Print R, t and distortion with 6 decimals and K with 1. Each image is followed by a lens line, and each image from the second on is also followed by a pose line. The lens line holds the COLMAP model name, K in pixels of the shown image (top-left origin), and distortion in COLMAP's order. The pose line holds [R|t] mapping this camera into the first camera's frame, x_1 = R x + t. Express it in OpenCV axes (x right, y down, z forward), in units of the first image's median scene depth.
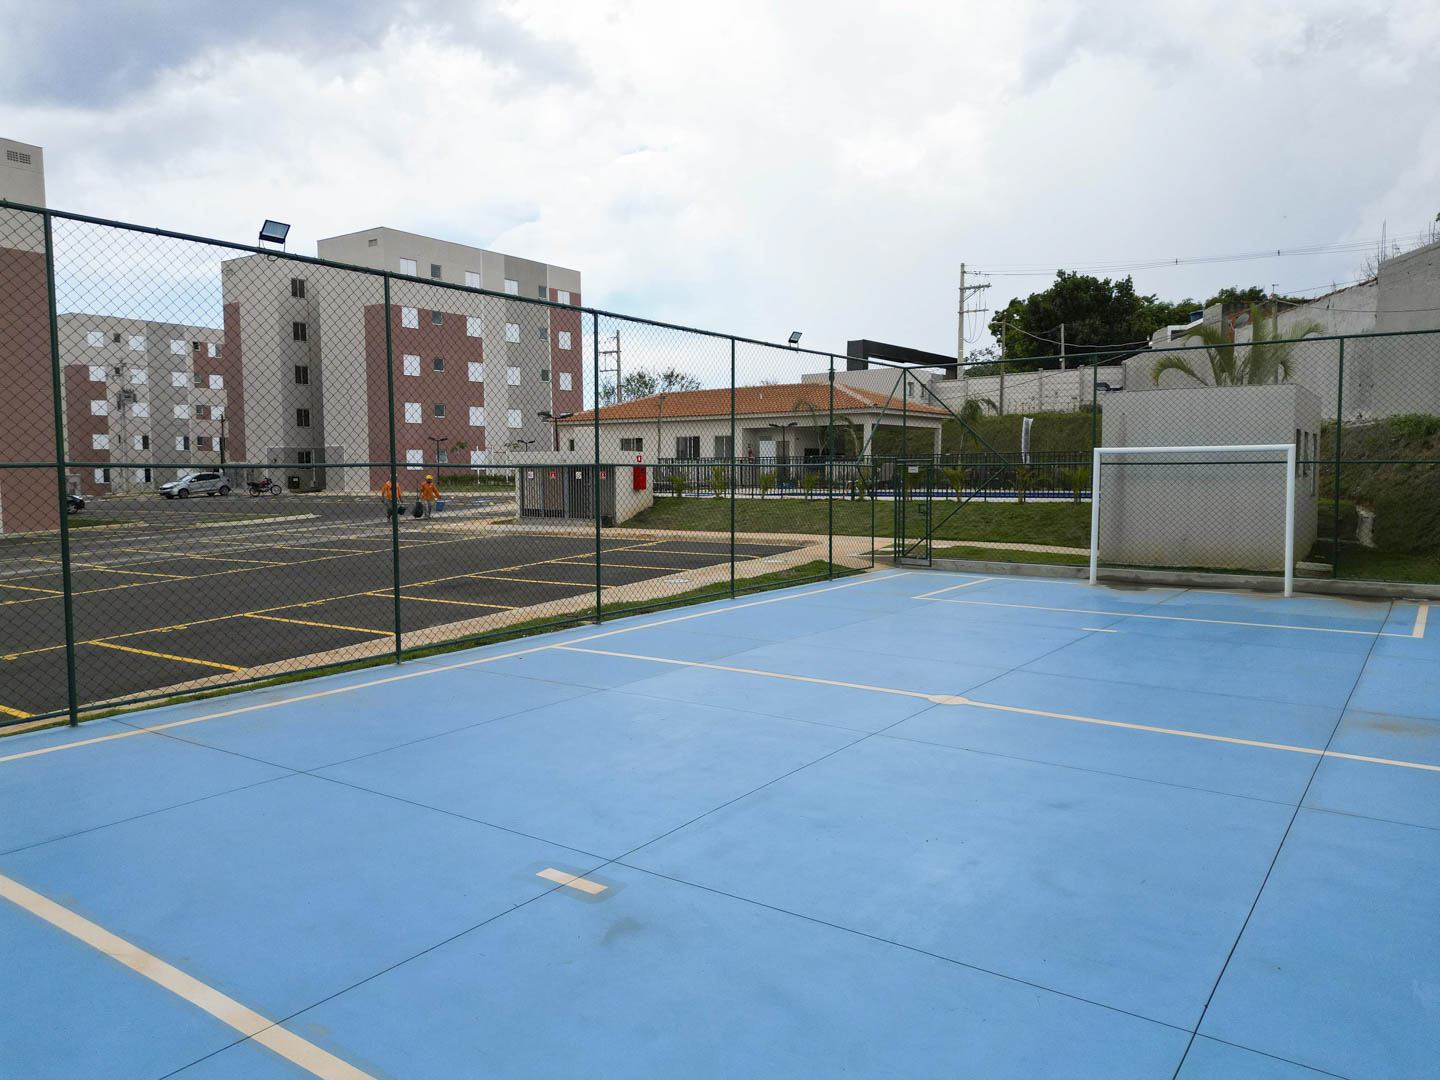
lens RADIAL K [[1007.7, 0, 726.6], [0, 1007.7, 544.8], [0, 0, 1]] dist [0.059112, -0.048508]
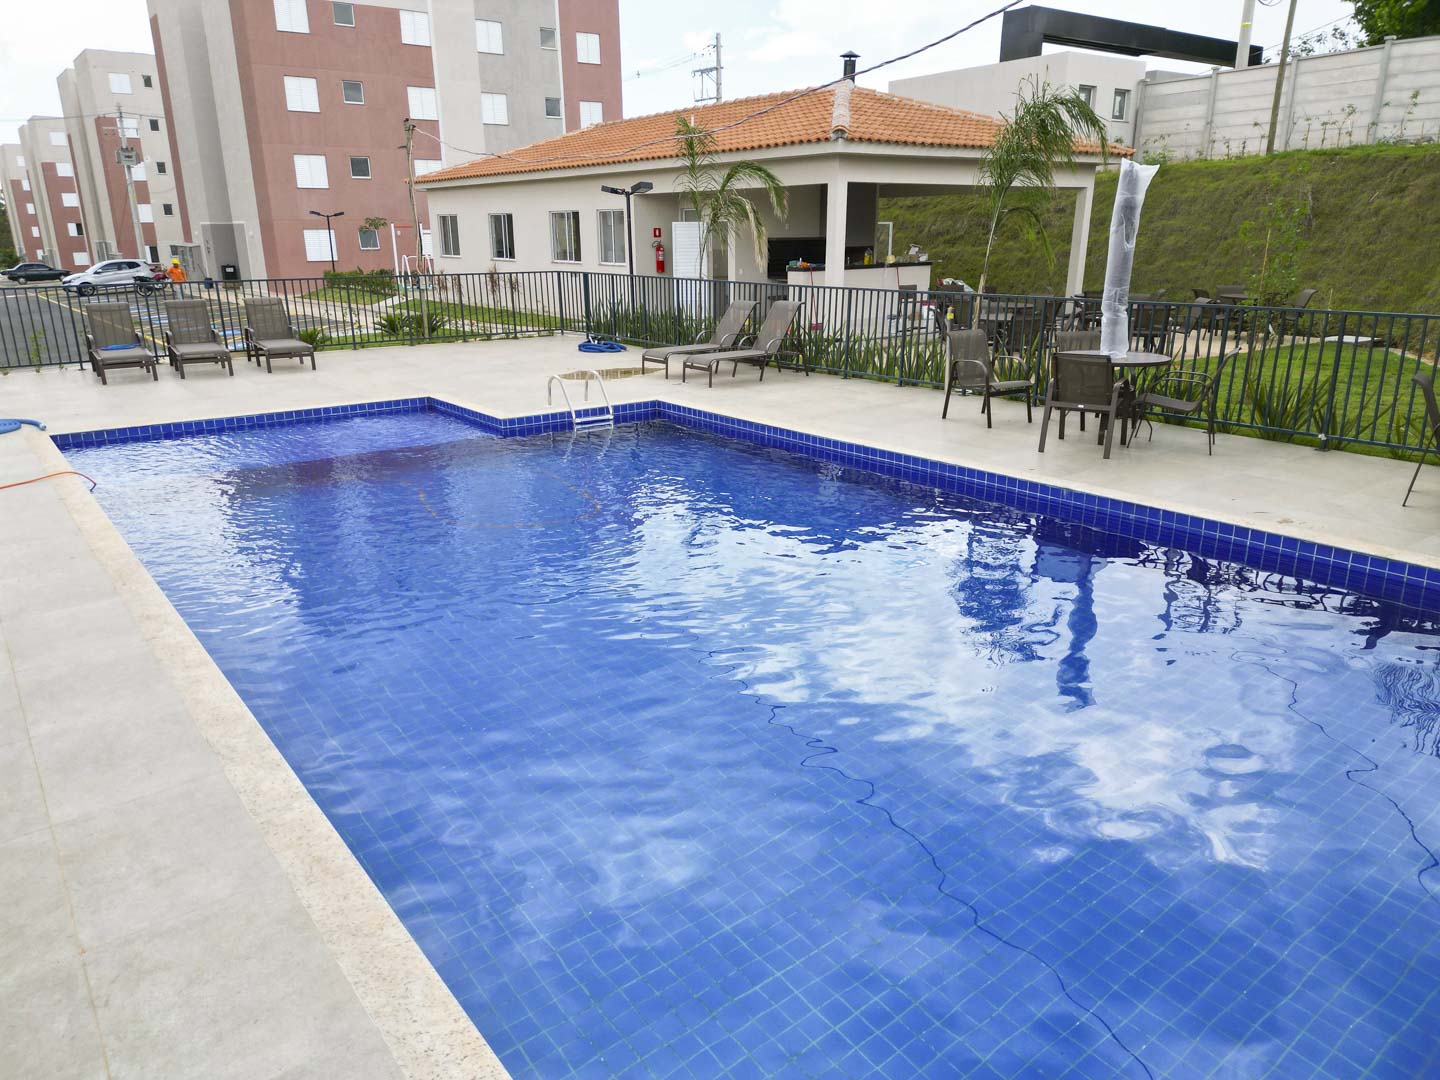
lens RADIAL K [[1007.7, 0, 720.6], [0, 1007.7, 546.4], [0, 0, 1]] dist [0.059112, -0.048508]
pose [[0.953470, 0.088270, -0.288278, 0.151277], [-0.020705, 0.973093, 0.229480, -0.046885], [0.300778, -0.212833, 0.929642, 0.382179]]
